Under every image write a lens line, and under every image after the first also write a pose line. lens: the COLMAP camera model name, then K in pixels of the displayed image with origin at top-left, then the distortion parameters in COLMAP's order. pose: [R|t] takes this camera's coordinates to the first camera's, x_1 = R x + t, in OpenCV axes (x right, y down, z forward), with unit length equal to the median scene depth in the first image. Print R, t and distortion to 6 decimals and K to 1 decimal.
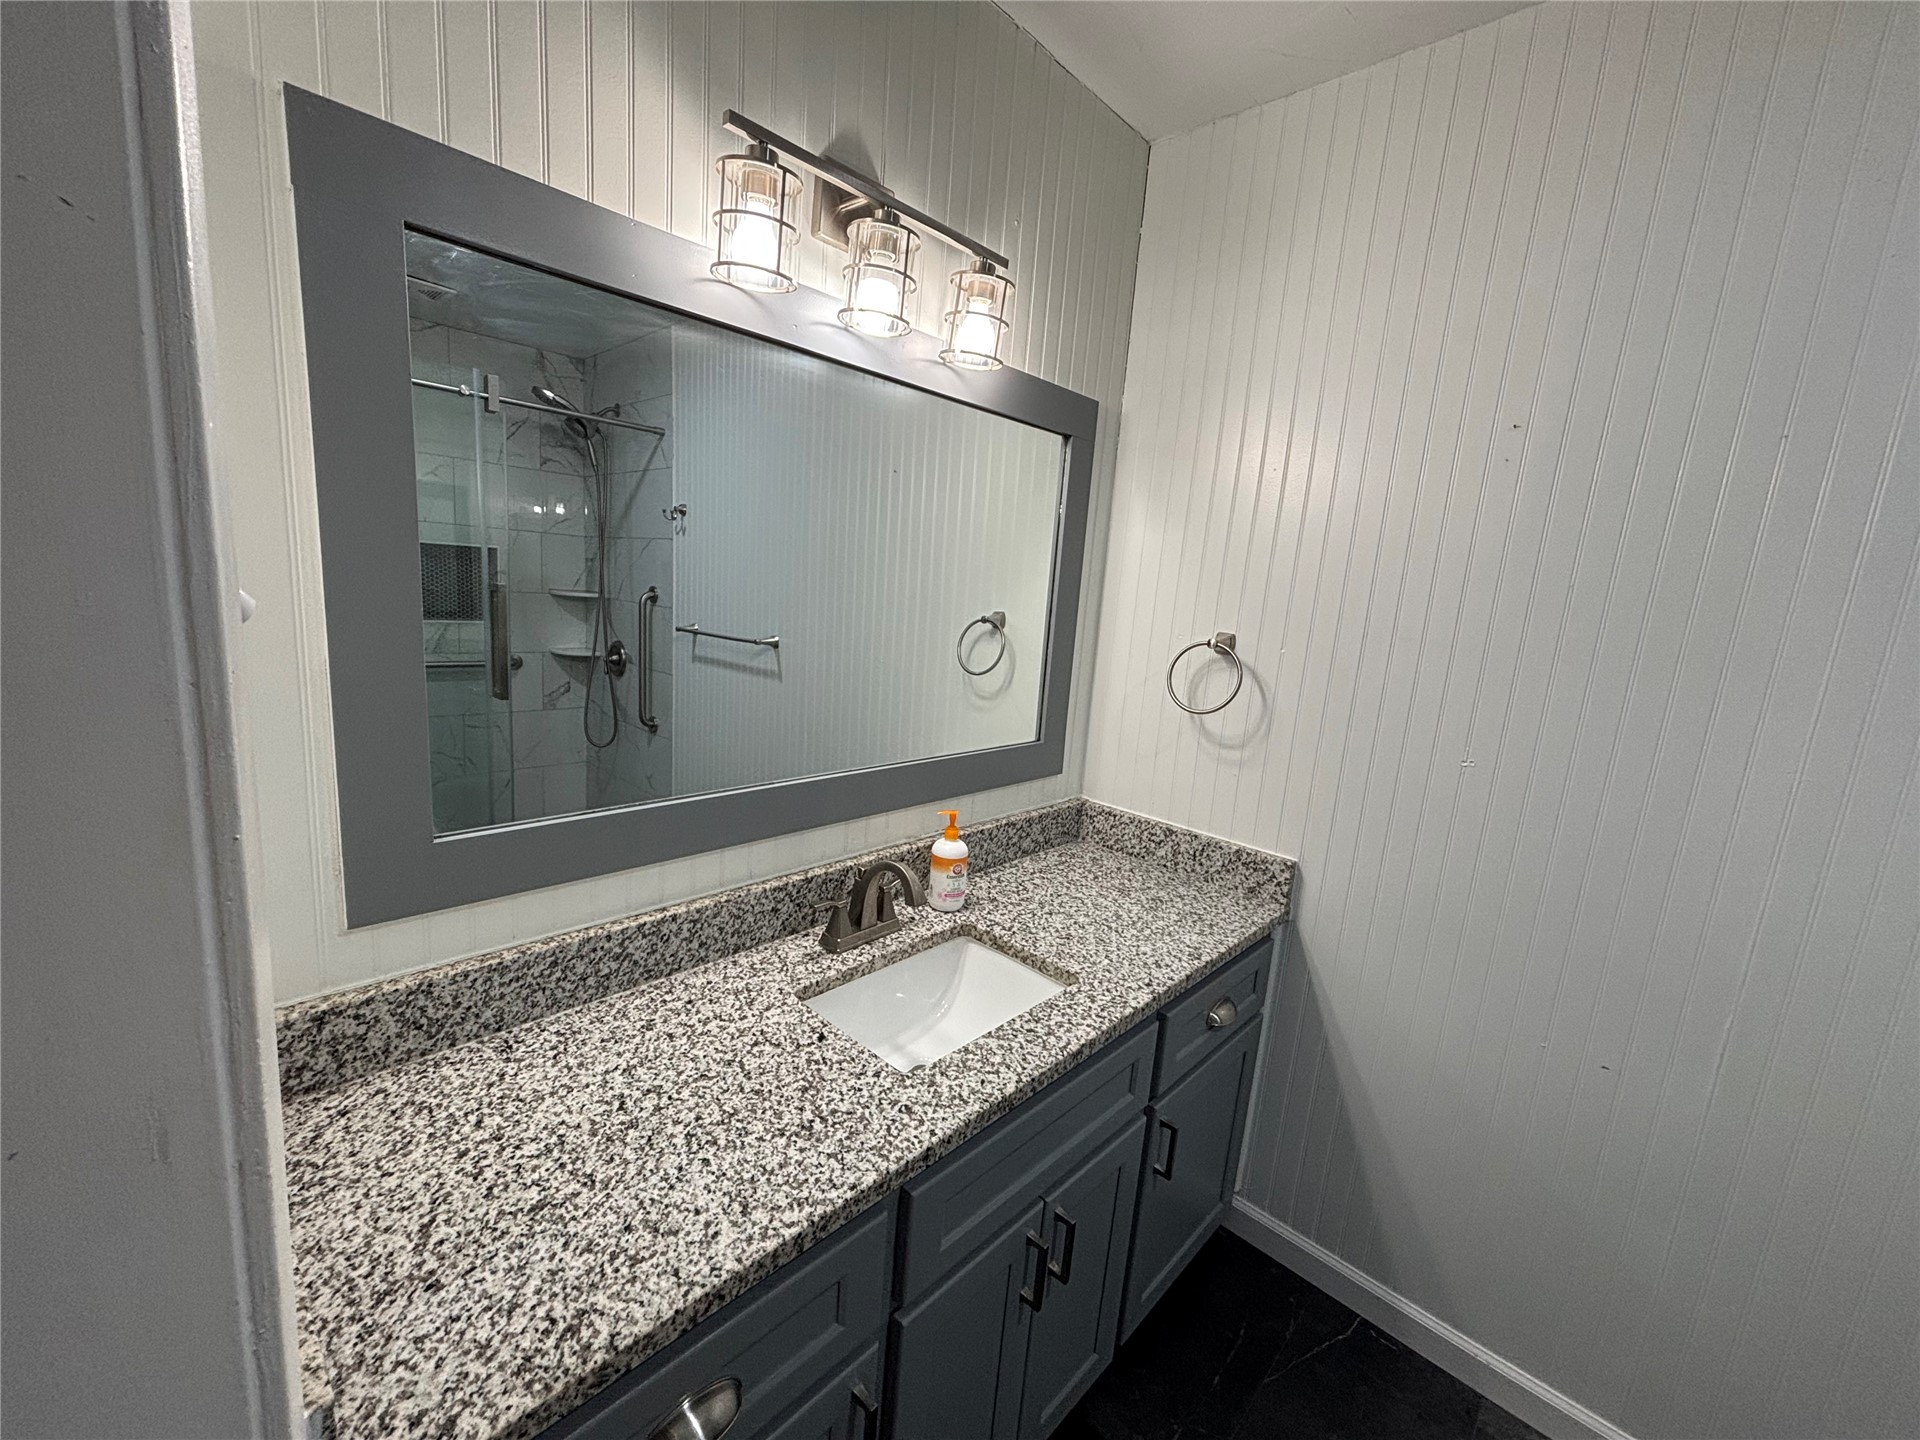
lens RADIAL K [[768.6, 0, 954.5], [0, 768.6, 723.1], [0, 0, 1]] dist [0.000240, -0.000537]
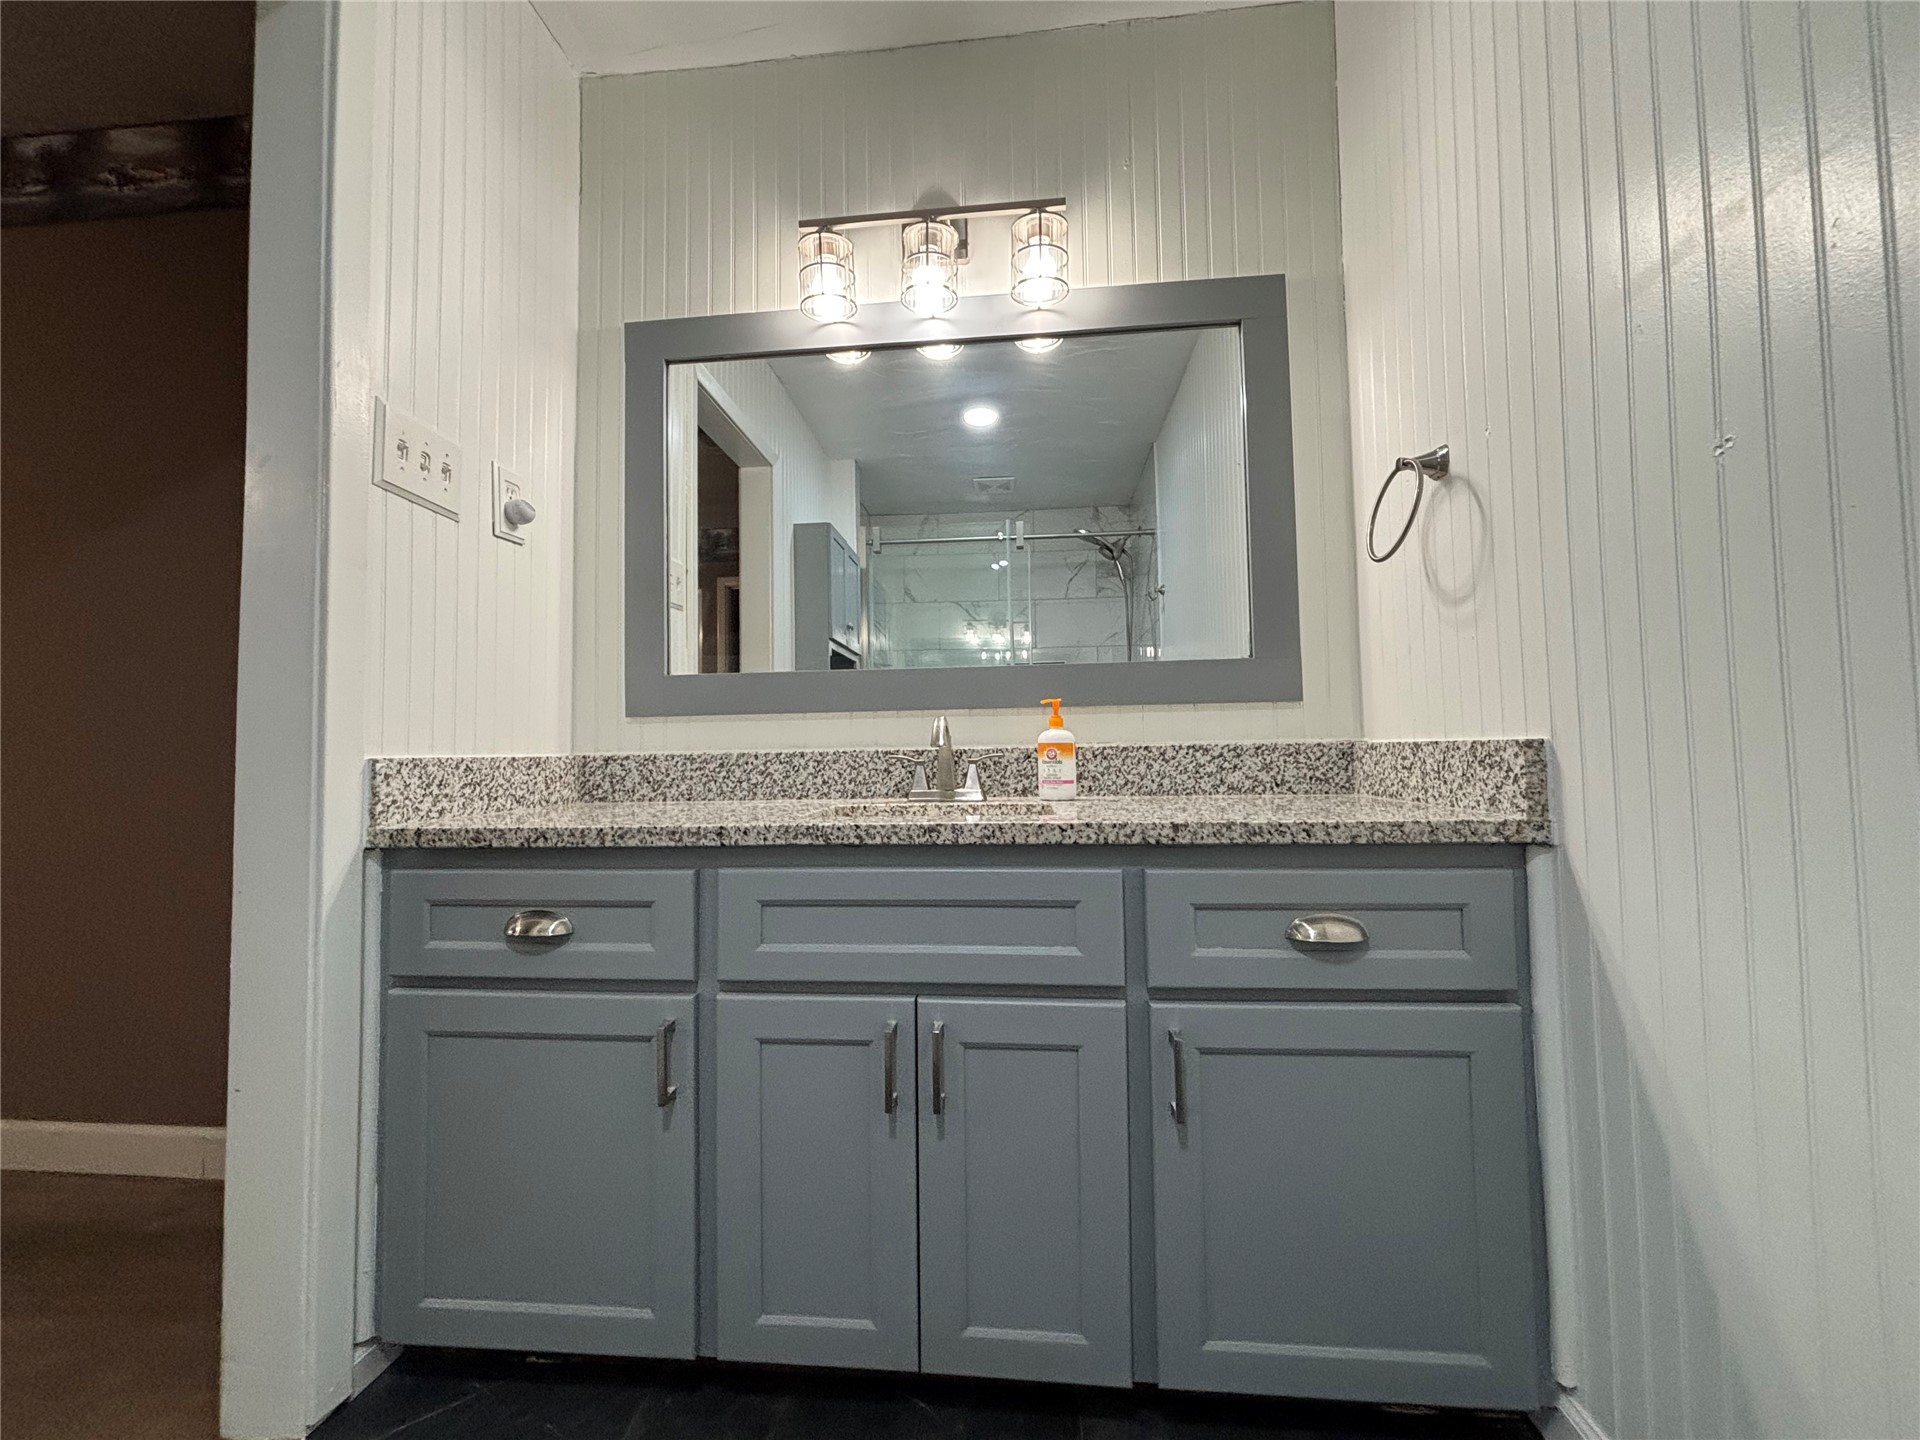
lens RADIAL K [[768.6, 0, 959.4], [0, 768.6, 715.0], [0, 0, 1]] dist [0.000240, -0.000537]
pose [[0.629386, -0.114359, -0.768632, 0.844235], [-0.080120, 0.974291, -0.210563, 0.441711], [0.772952, 0.194108, 0.604043, 0.378319]]
